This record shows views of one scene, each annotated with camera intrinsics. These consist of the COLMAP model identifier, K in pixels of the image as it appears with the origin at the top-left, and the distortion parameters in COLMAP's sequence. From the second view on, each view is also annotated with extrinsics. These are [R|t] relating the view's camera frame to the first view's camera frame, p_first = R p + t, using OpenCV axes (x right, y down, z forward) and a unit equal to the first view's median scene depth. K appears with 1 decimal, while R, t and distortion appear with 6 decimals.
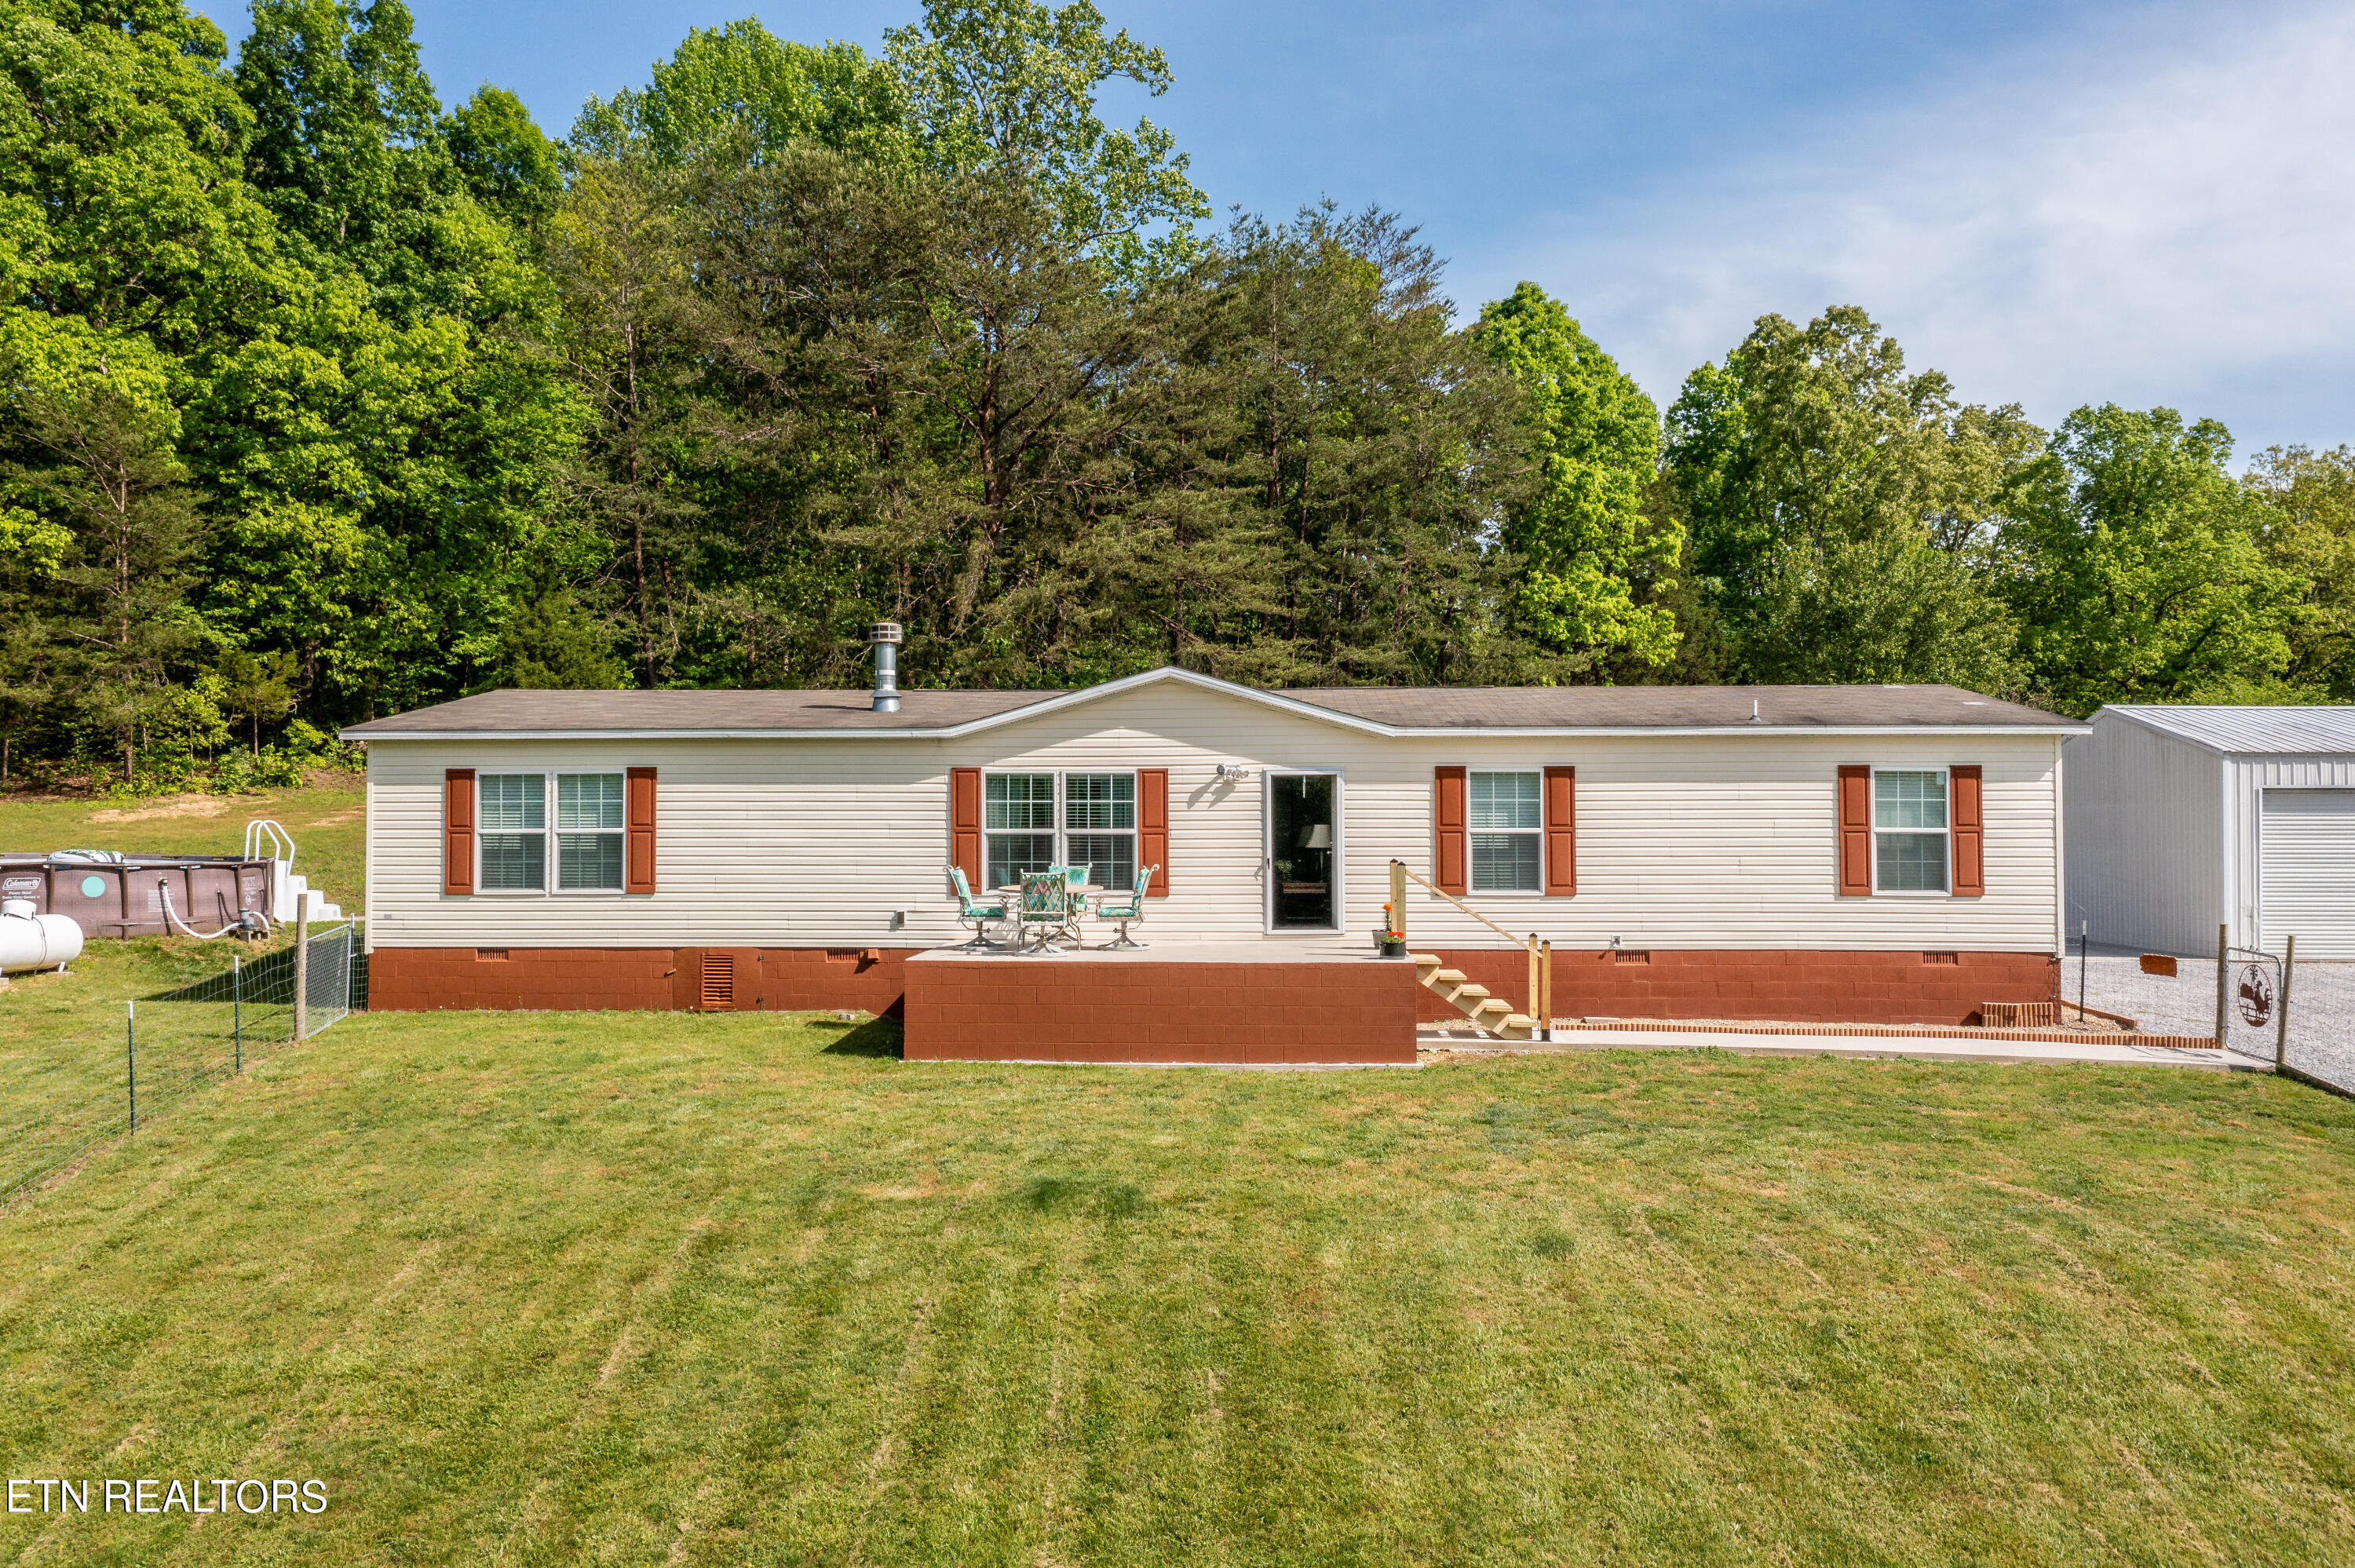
lens RADIAL K [[1867.5, 0, 1173.3], [0, 1867.5, 790.9], [0, 0, 1]] dist [0.004930, 0.004659]
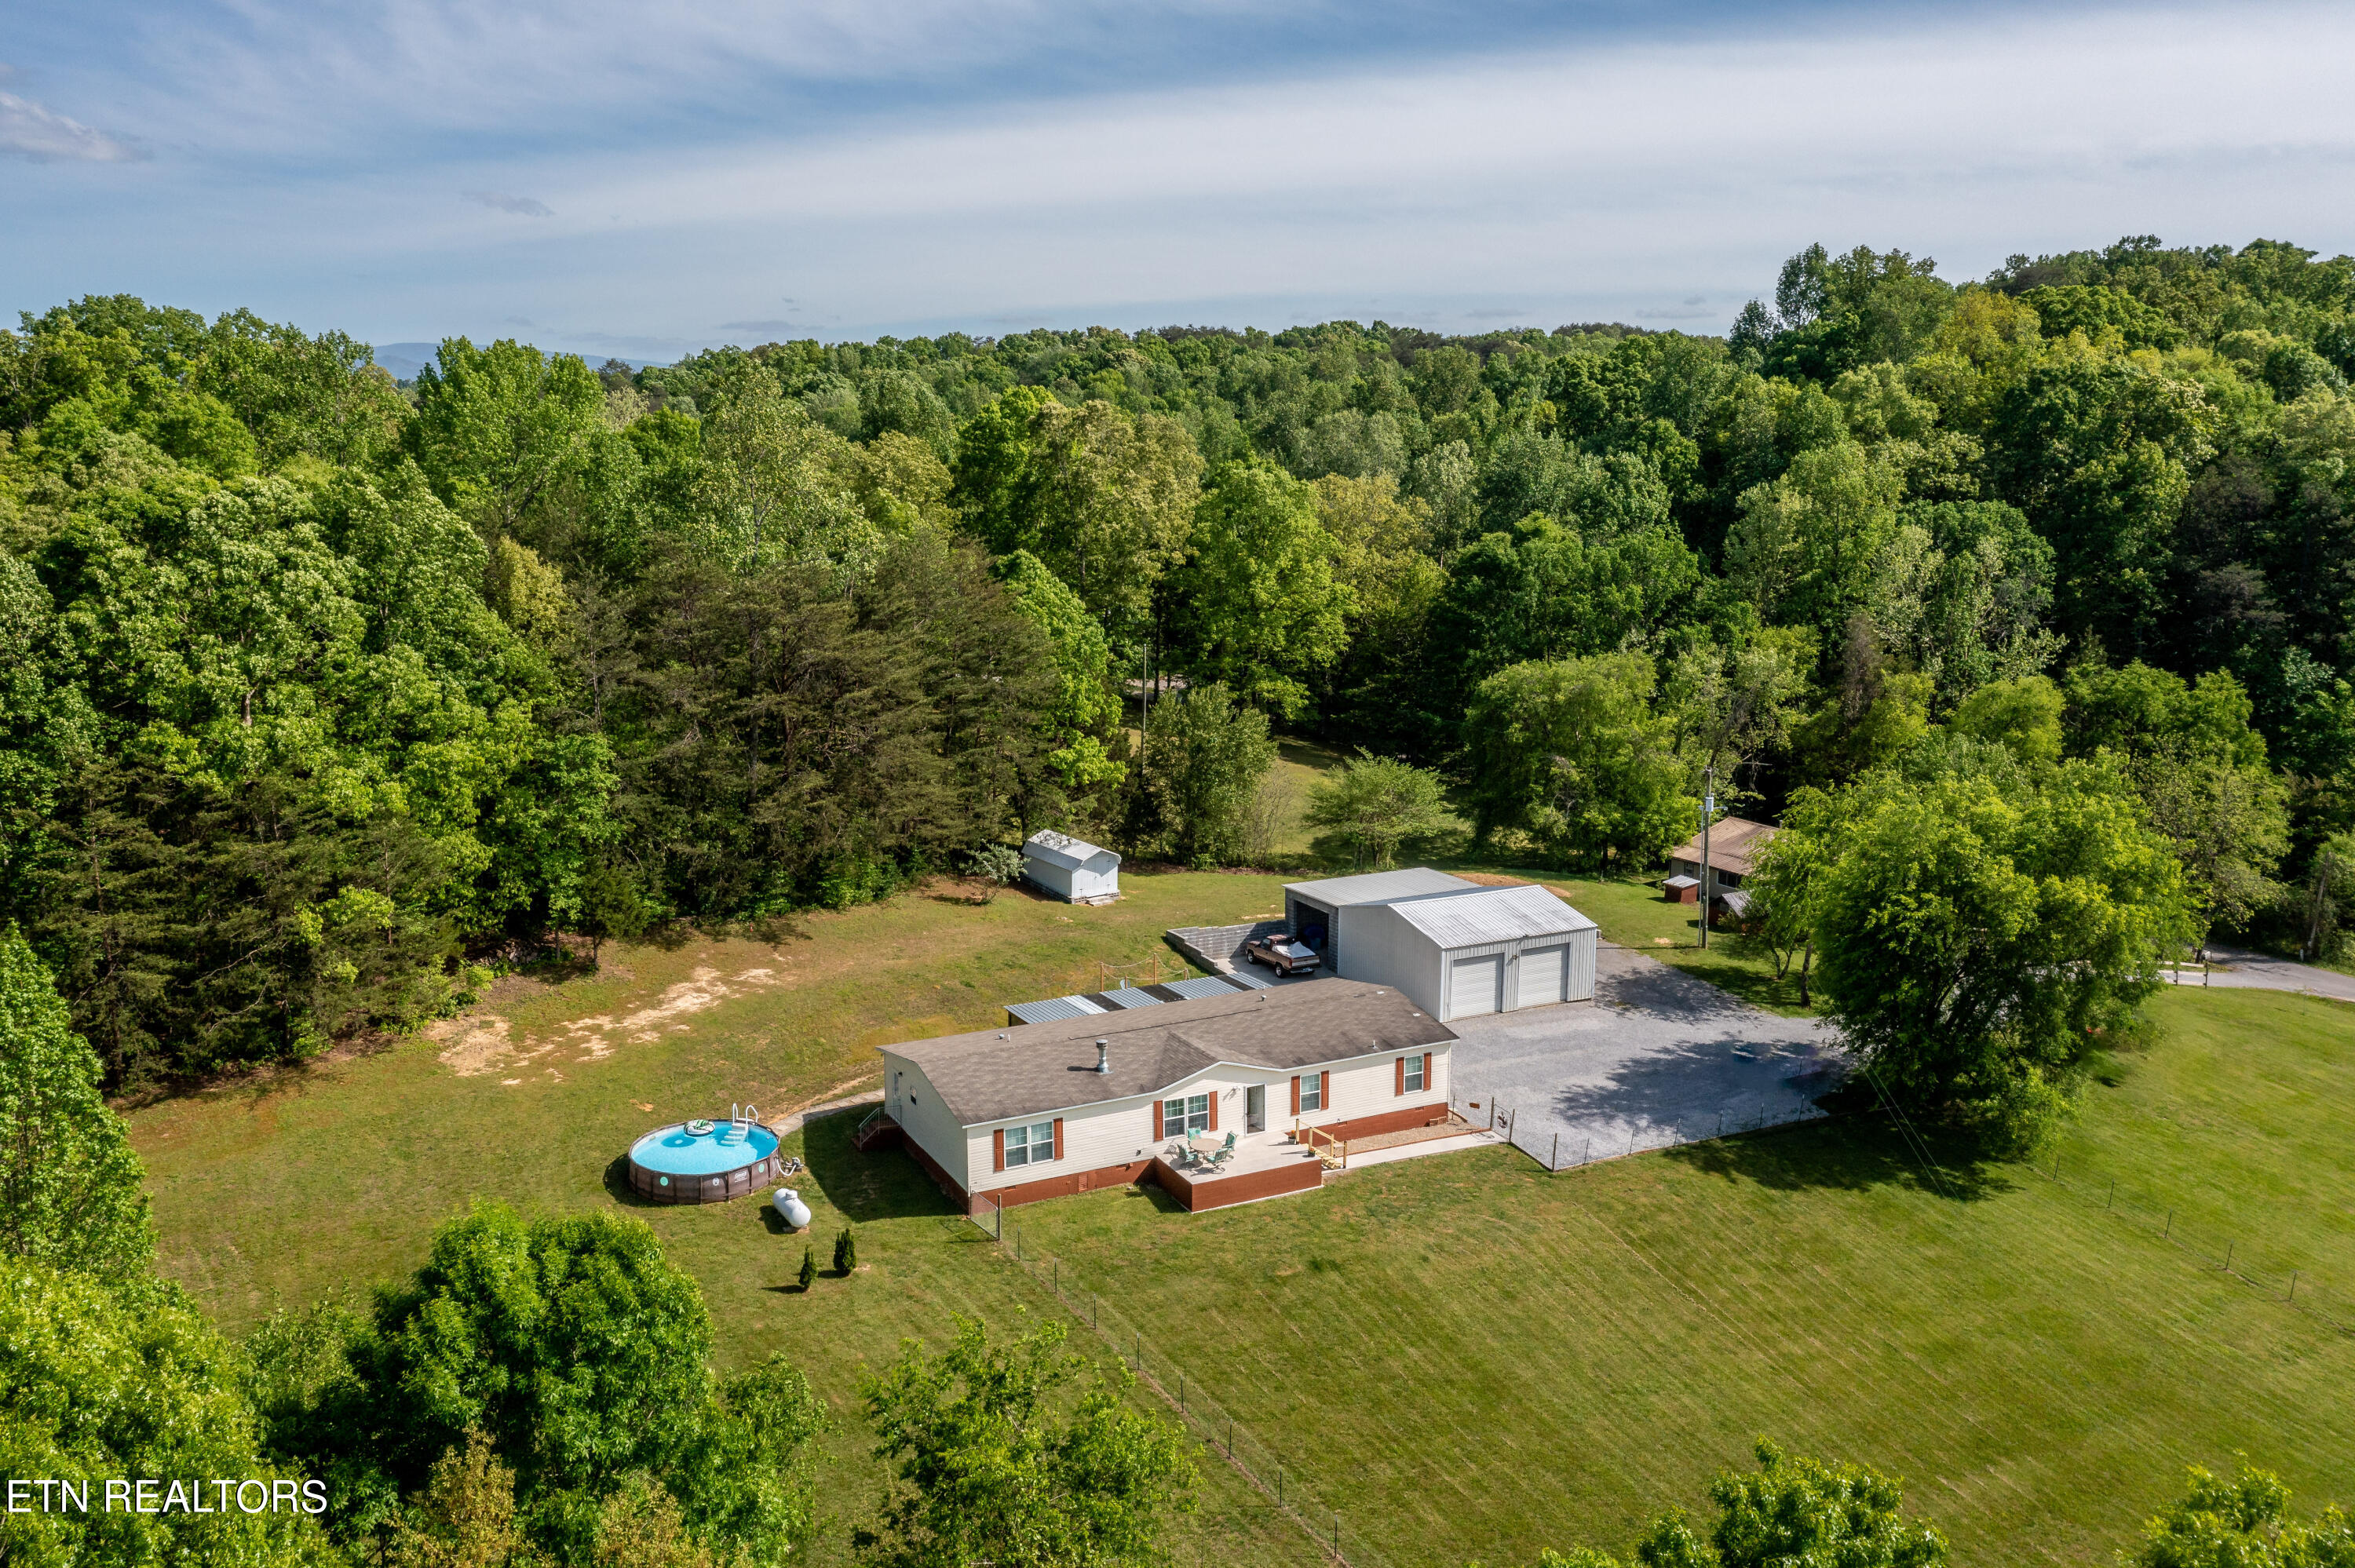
lens RADIAL K [[1867.5, 0, 1173.3], [0, 1867.5, 790.9], [0, 0, 1]] dist [0.004930, 0.004659]
pose [[0.863275, -0.092148, 0.496251, -1.543153], [-0.010983, 0.979531, 0.200992, -1.109784], [-0.504614, -0.178962, 0.844593, -1.469979]]
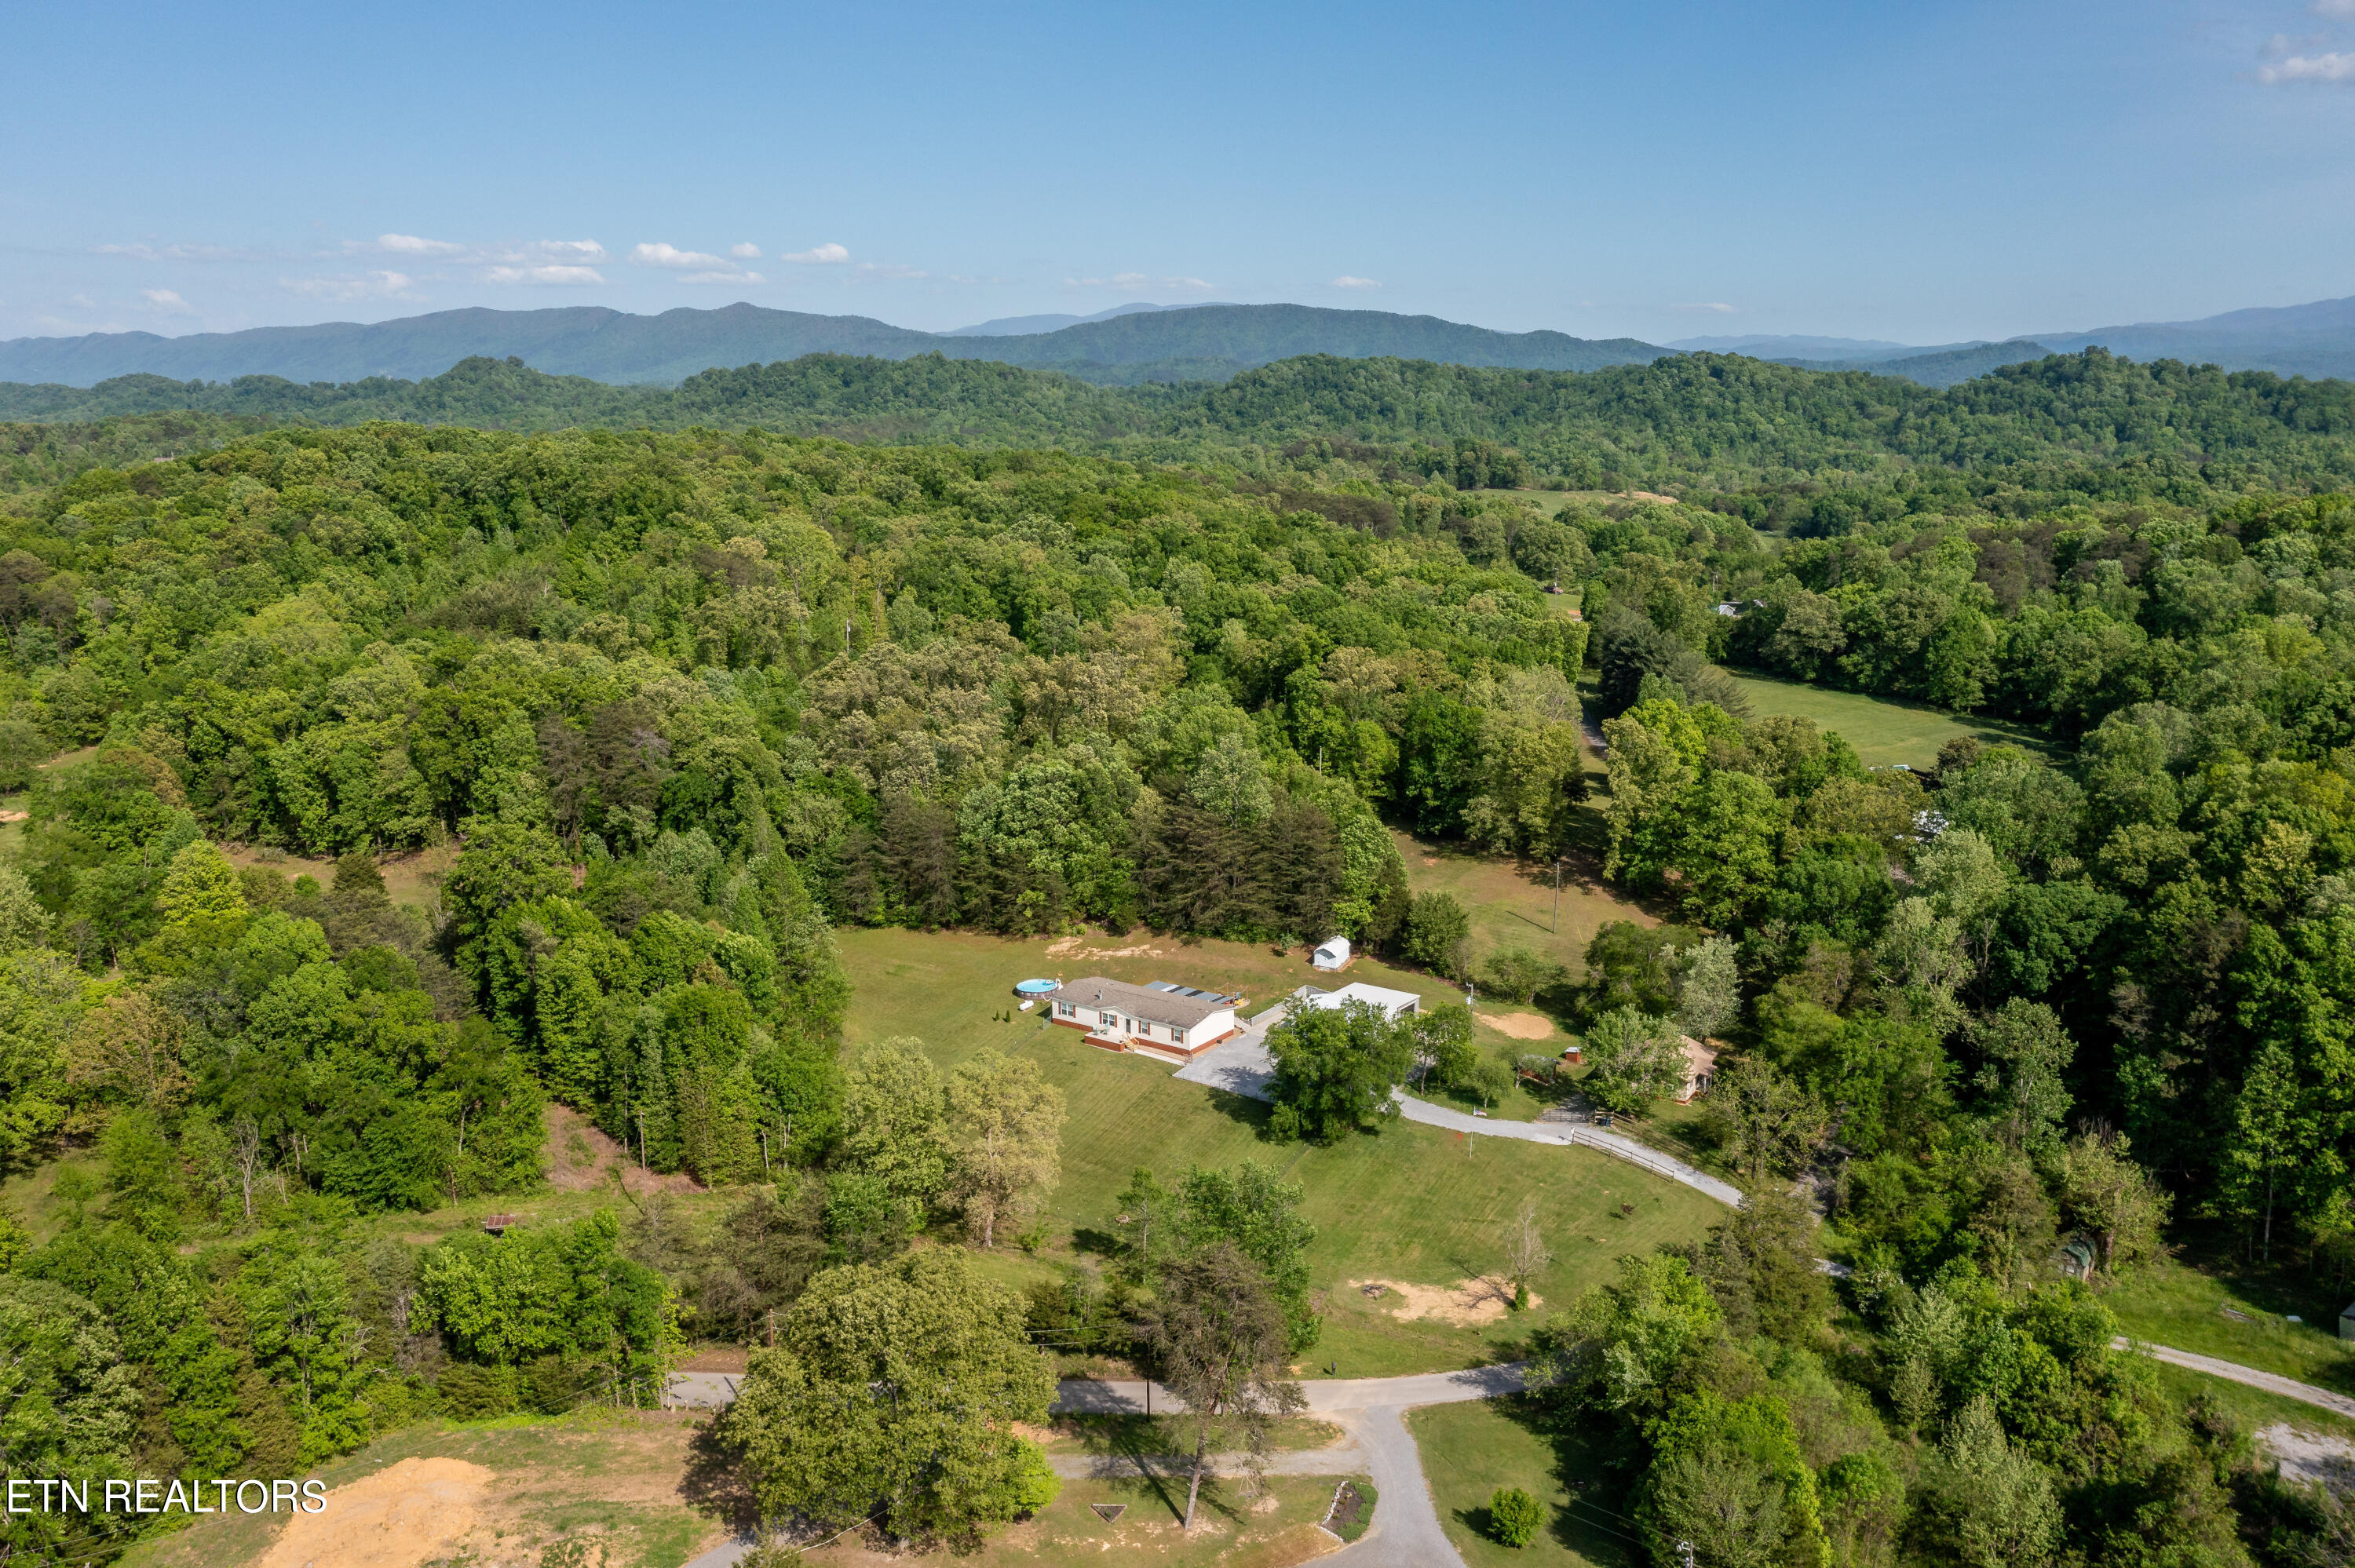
lens RADIAL K [[1867.5, 0, 1173.3], [0, 1867.5, 790.9], [0, 0, 1]] dist [0.004930, 0.004659]
pose [[0.840962, 0.105230, -0.530764, 5.307920], [0.021328, 0.973699, 0.226839, -3.365900], [0.540674, -0.202083, 0.816599, -6.586272]]
